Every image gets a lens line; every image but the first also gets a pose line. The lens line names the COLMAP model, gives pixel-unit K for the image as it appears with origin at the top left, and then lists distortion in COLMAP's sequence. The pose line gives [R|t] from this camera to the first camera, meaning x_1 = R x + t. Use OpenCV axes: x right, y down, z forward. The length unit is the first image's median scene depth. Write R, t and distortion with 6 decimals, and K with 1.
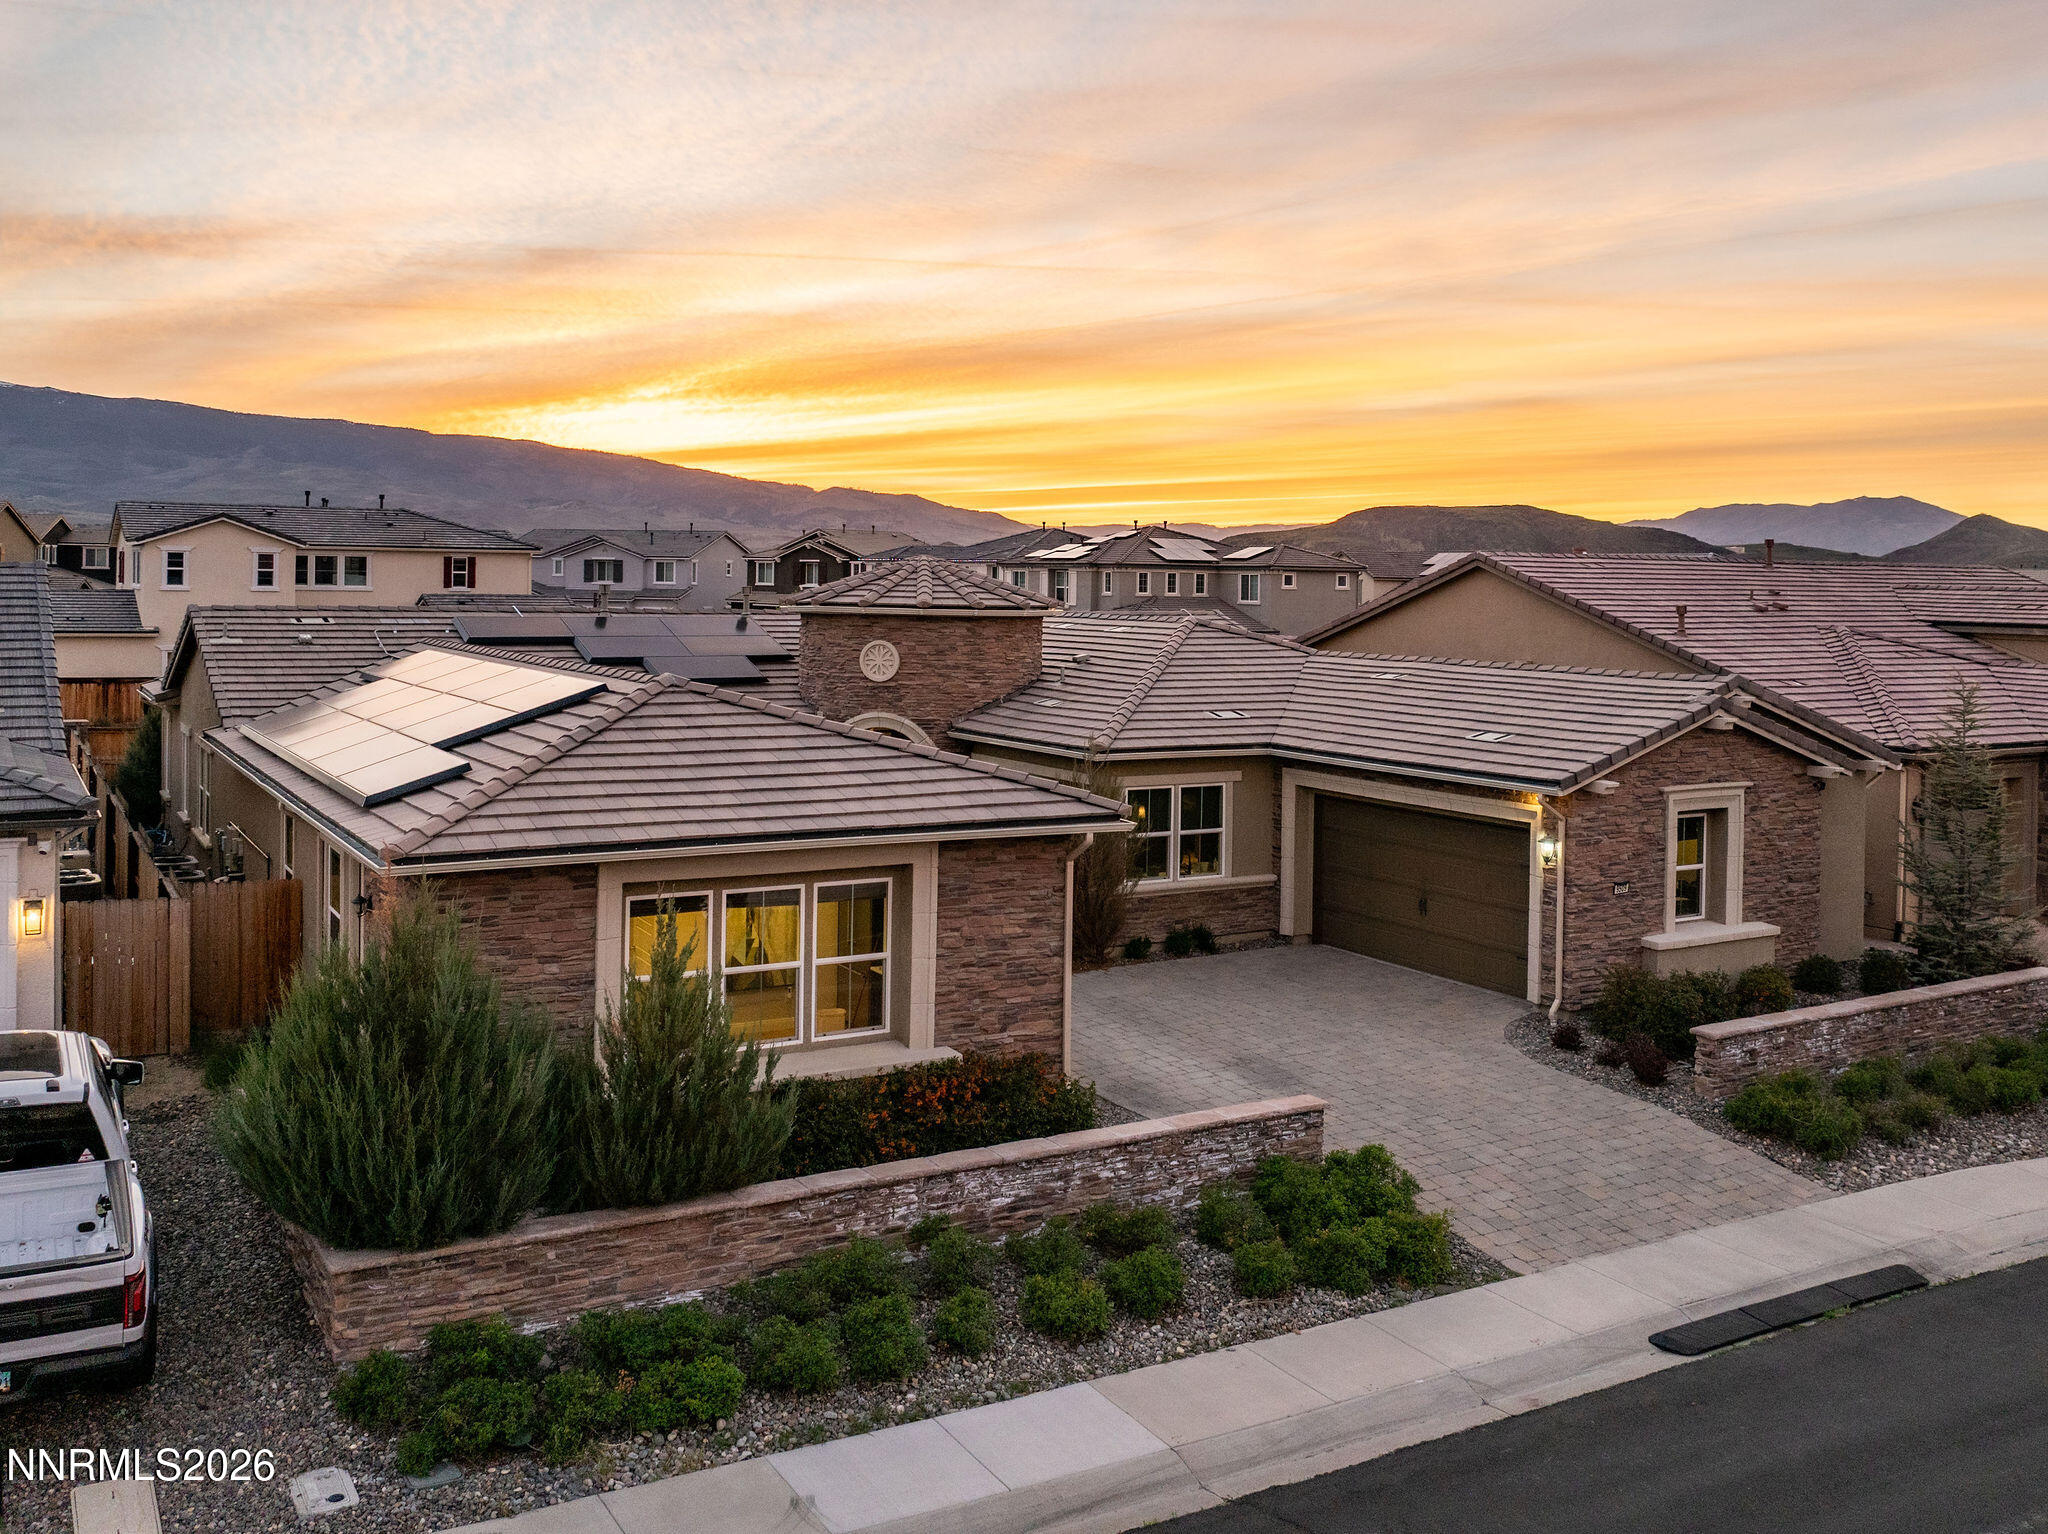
lens RADIAL K [[1893.6, 0, 1108.3], [0, 1893.6, 577.2], [0, 0, 1]] dist [-0.042718, -0.016950]
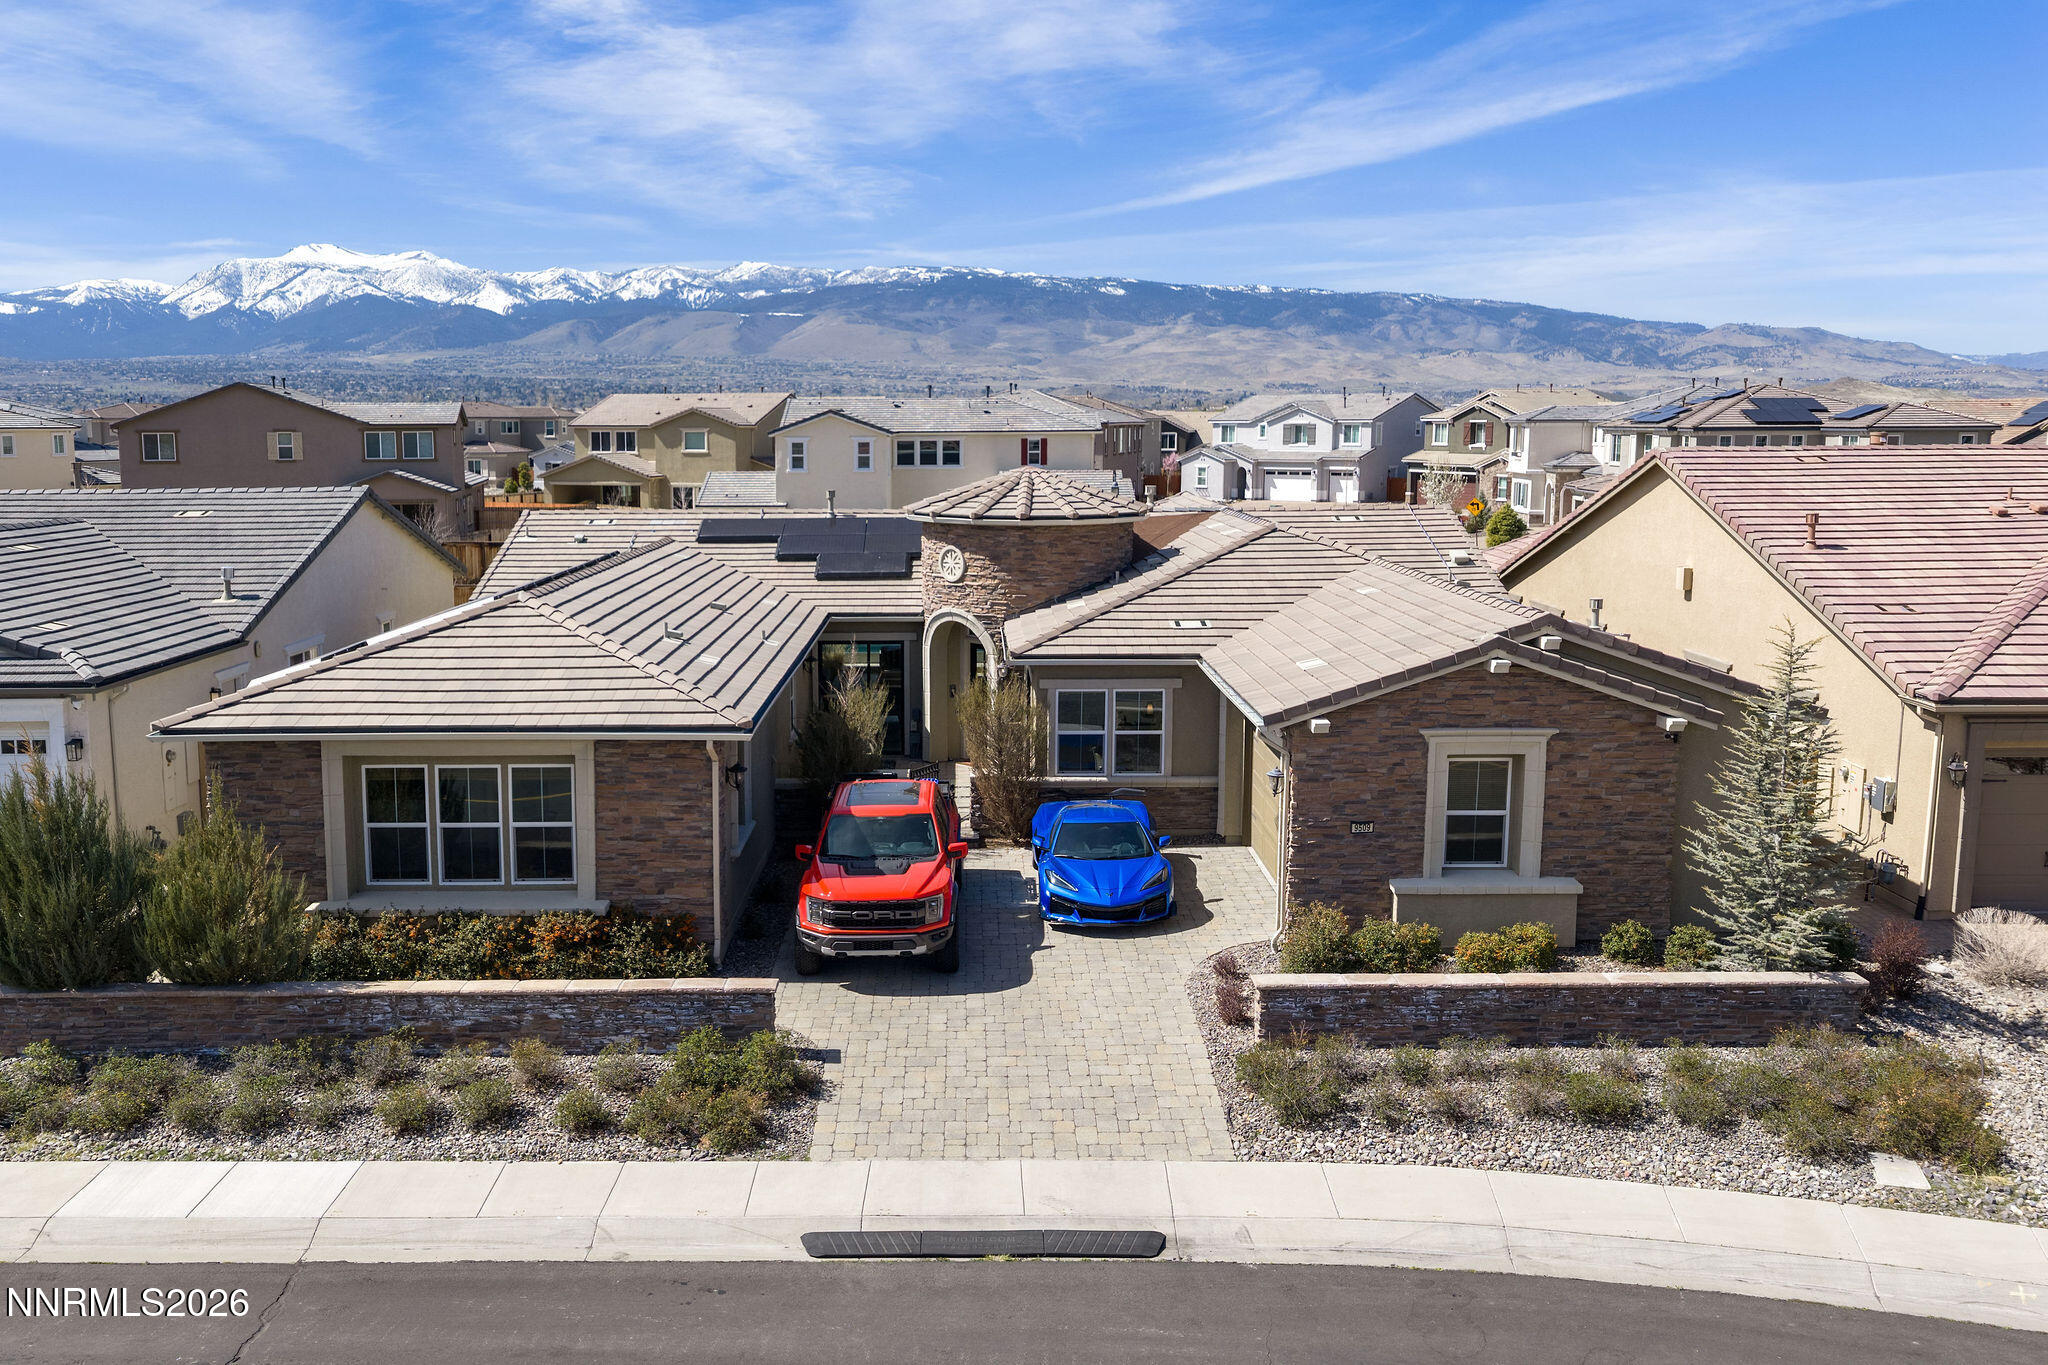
lens RADIAL K [[1724.8, 0, 941.5], [0, 1724.8, 686.1], [0, 0, 1]] dist [0.003741, -0.001755]
pose [[0.846705, 0.058933, -0.528789, 0.565217], [0.021057, 0.989357, 0.143979, -0.043682], [0.531646, -0.133043, 0.836452, 0.137901]]
